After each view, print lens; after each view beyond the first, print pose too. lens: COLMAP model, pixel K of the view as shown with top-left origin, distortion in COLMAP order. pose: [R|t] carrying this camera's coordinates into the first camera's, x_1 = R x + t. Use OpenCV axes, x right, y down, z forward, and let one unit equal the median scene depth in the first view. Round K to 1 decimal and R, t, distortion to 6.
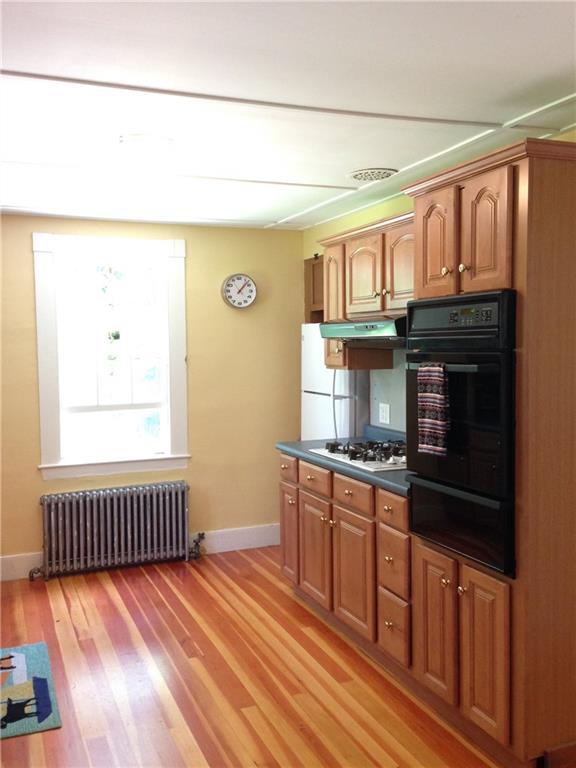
lens RADIAL K [[754.6, 0, 288.0], [0, 754.6, 384.0], [0, 0, 1]] dist [0.205154, -0.337289]
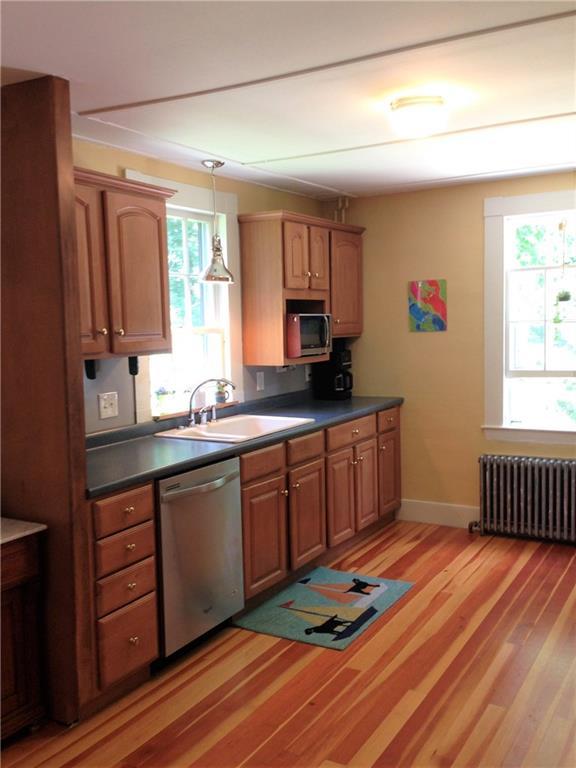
lens RADIAL K [[754.6, 0, 288.0], [0, 754.6, 384.0], [0, 0, 1]] dist [0.205154, -0.337289]
pose [[0.623742, 0.065313, -0.778897, 0.315669], [-0.023065, 0.997607, 0.065182, -0.011224], [0.781290, -0.022692, 0.623756, 0.153269]]
